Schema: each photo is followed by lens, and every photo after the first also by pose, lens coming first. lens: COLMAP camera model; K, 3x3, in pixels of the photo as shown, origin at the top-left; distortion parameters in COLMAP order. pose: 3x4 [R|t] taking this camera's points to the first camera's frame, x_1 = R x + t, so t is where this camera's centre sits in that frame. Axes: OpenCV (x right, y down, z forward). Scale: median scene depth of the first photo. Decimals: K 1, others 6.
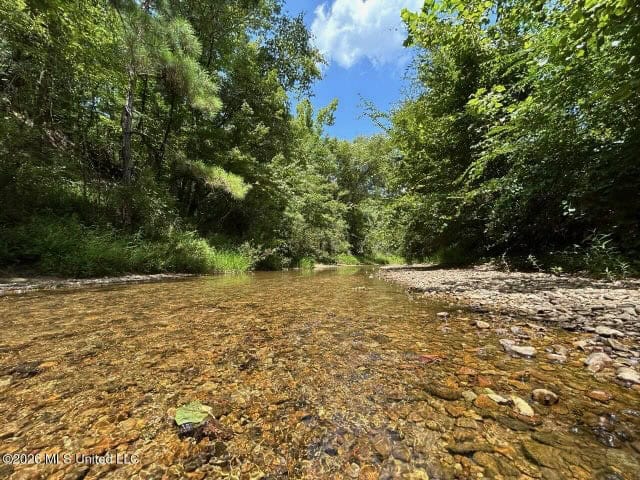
lens RADIAL K [[257.6, 0, 321.4], [0, 257.6, 240.4], [0, 0, 1]] dist [-0.002460, 0.000107]
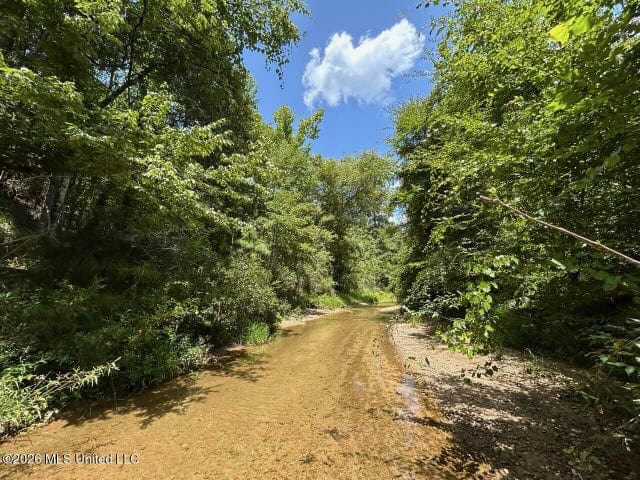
lens RADIAL K [[257.6, 0, 319.9], [0, 257.6, 238.5], [0, 0, 1]] dist [-0.002460, 0.000107]
pose [[0.997692, 0.034274, 0.058610, 0.015609], [-0.027485, 0.993219, -0.112959, -0.025922], [-0.062085, 0.111088, 0.991869, 0.196858]]
